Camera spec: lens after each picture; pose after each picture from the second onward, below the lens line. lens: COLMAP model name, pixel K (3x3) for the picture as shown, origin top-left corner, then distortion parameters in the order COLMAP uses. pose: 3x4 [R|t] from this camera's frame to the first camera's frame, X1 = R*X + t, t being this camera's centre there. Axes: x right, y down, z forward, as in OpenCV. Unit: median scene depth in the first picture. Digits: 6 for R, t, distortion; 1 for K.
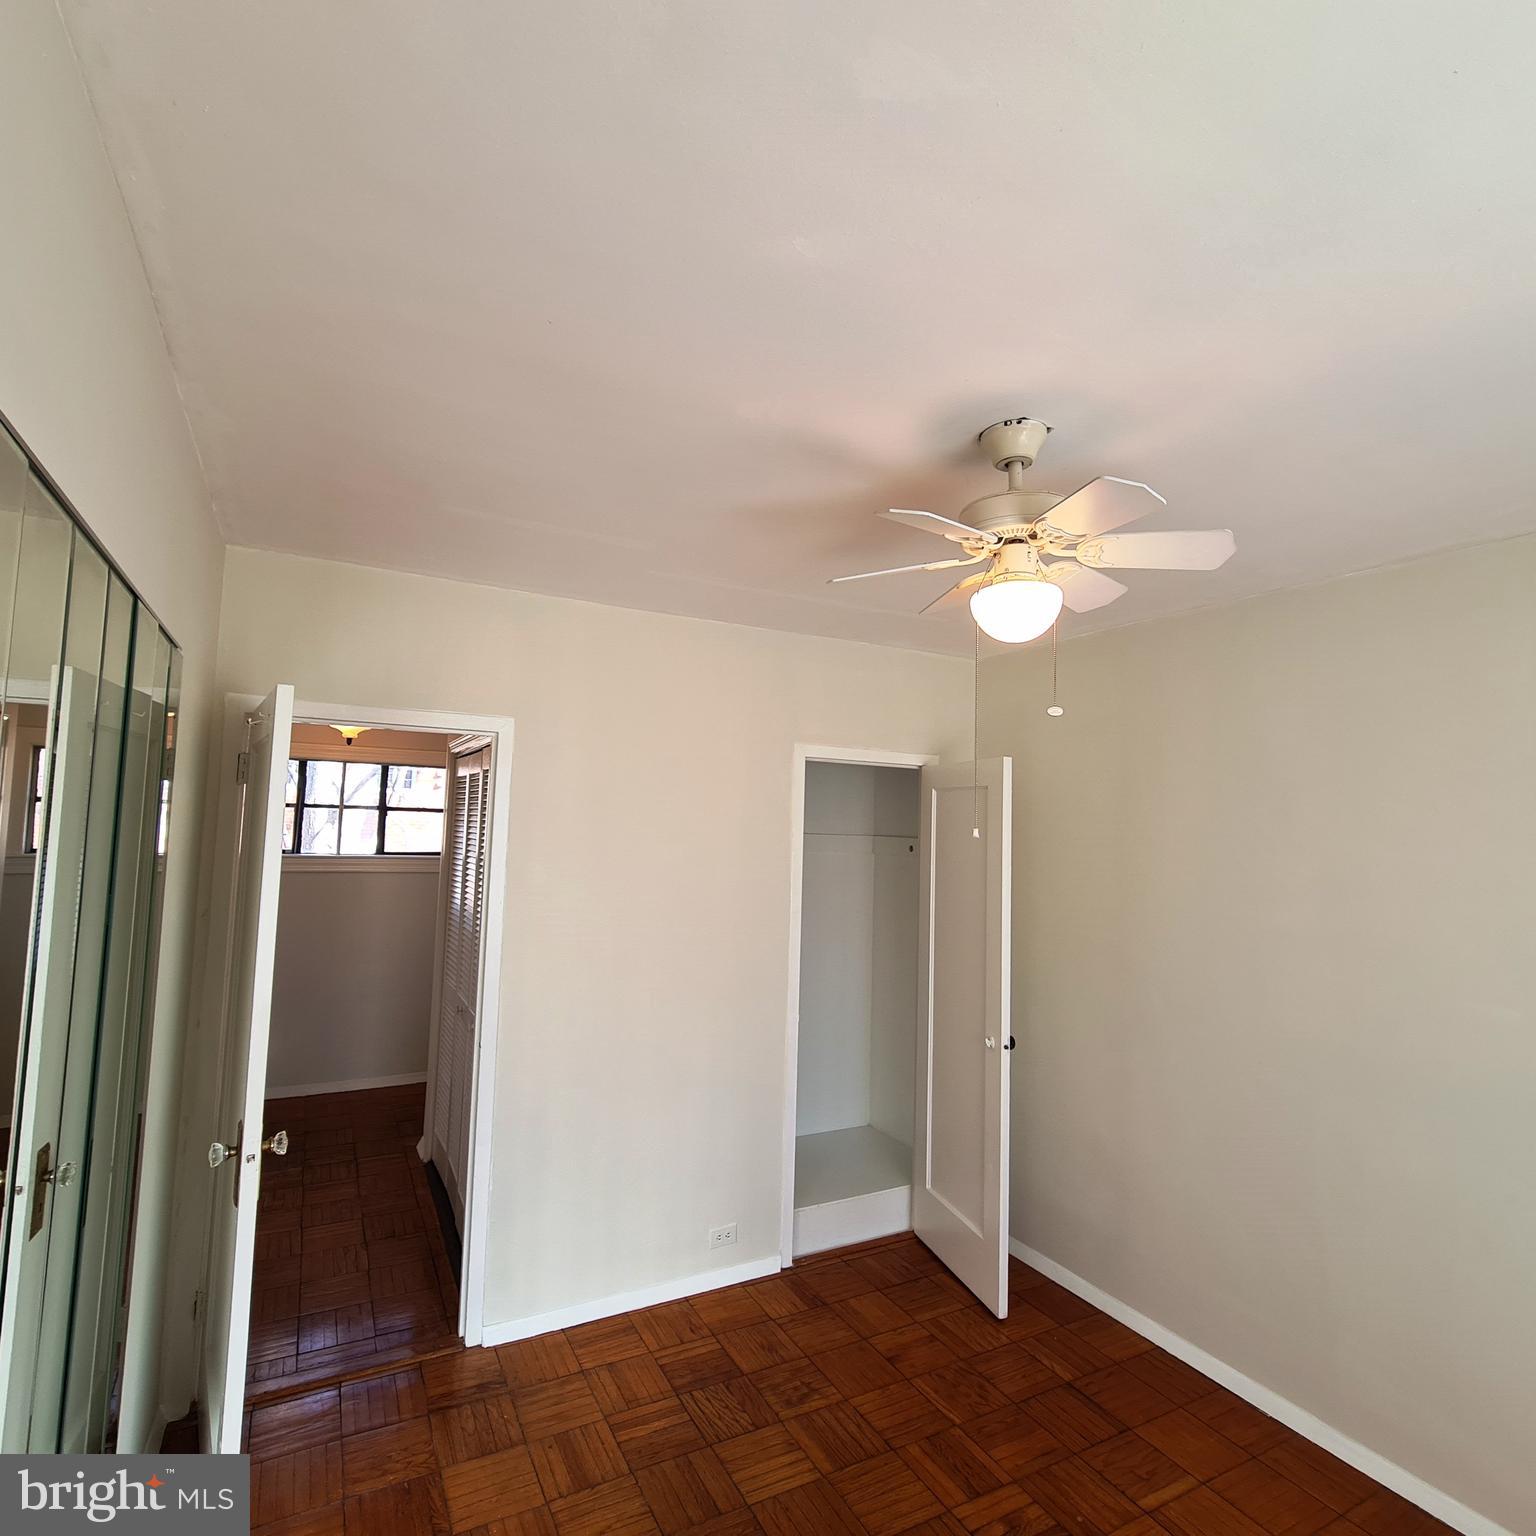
lens RADIAL K [[836.5, 0, 747.2], [0, 836.5, 759.5], [0, 0, 1]] dist [0.003081, -0.003255]
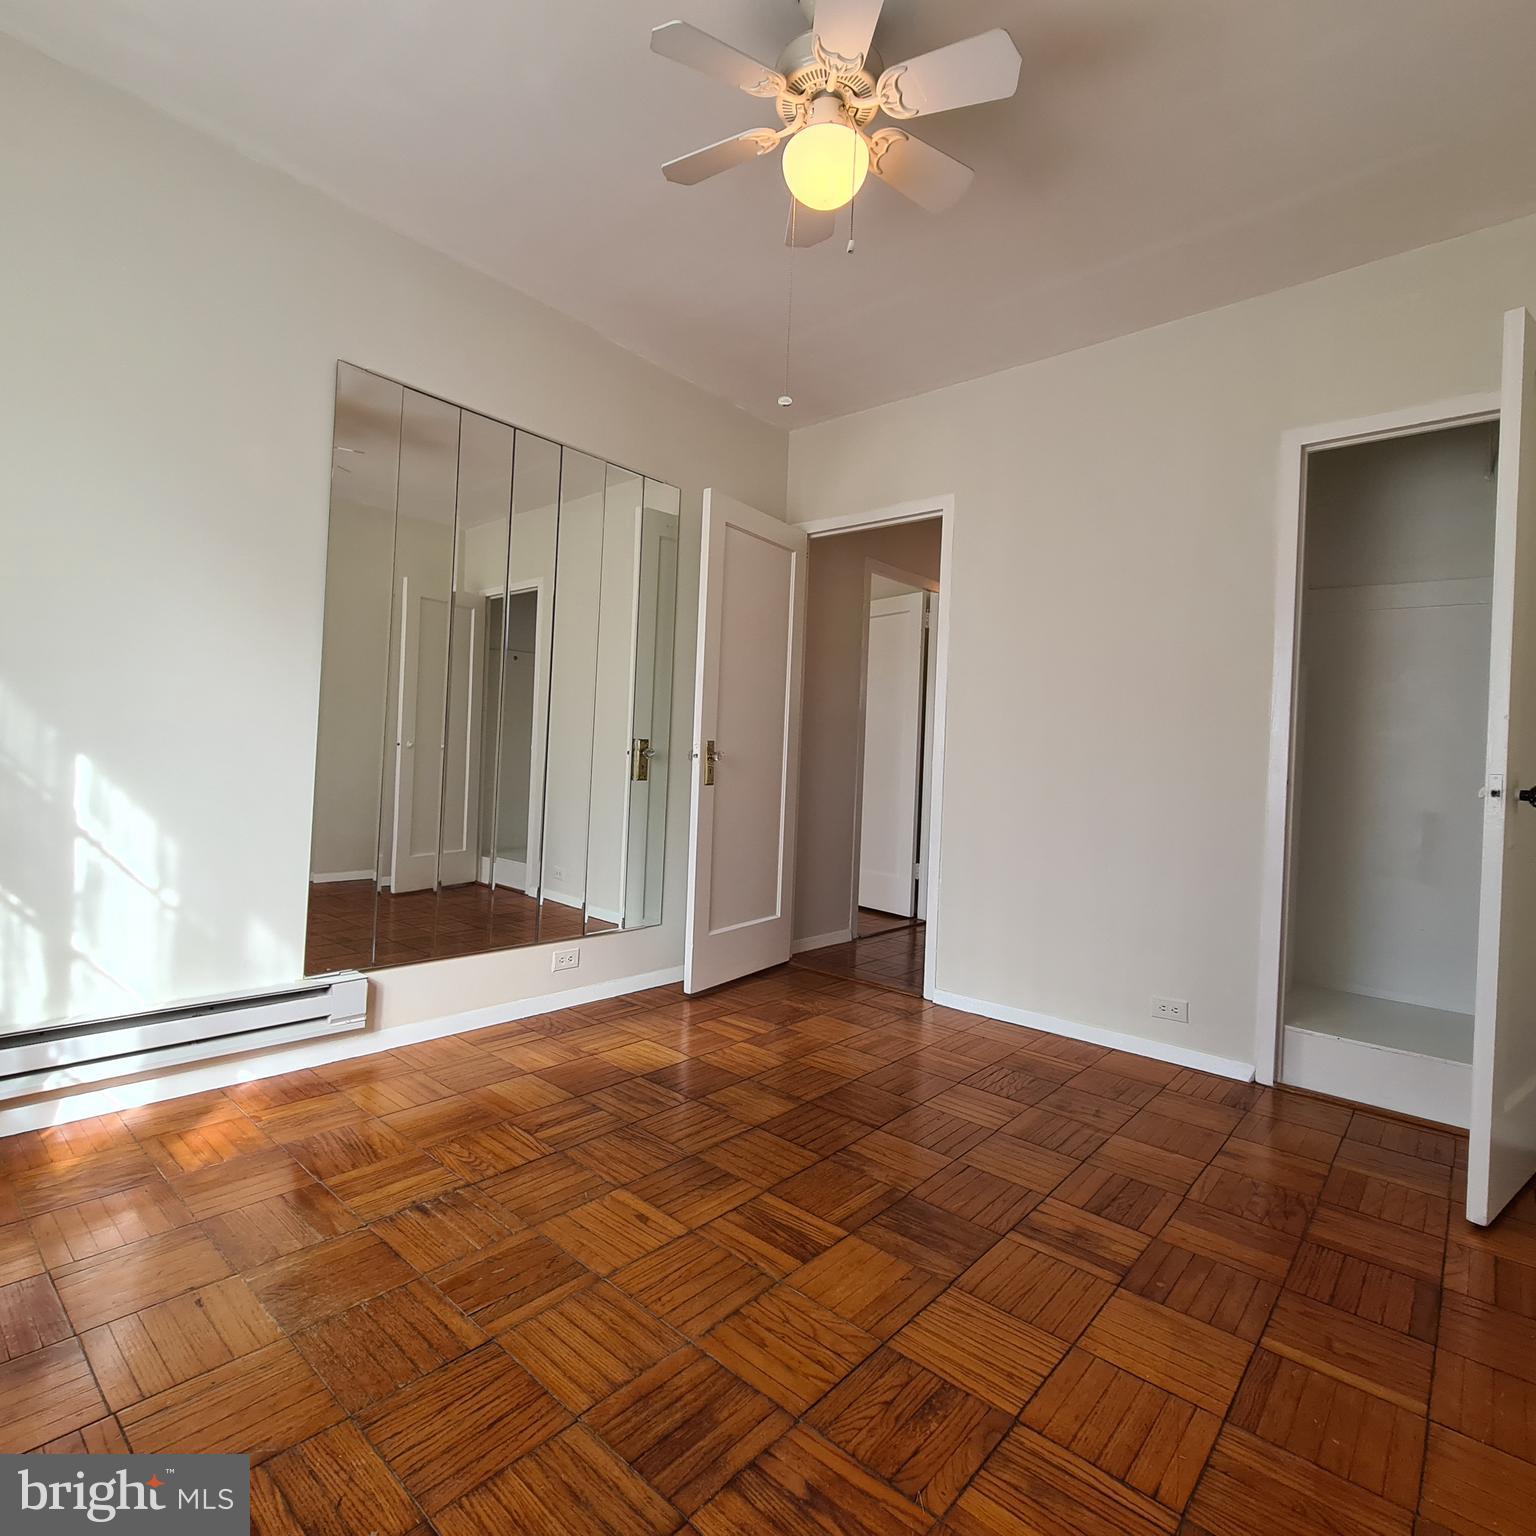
lens RADIAL K [[839.4, 0, 745.2], [0, 839.4, 758.5], [0, 0, 1]] dist [0.002107, -0.002065]
pose [[0.351232, -0.013834, -0.936186, 0.798523], [0.042438, 0.999098, 0.001158, 0.343305], [0.935326, -0.040136, 0.351502, 0.331349]]
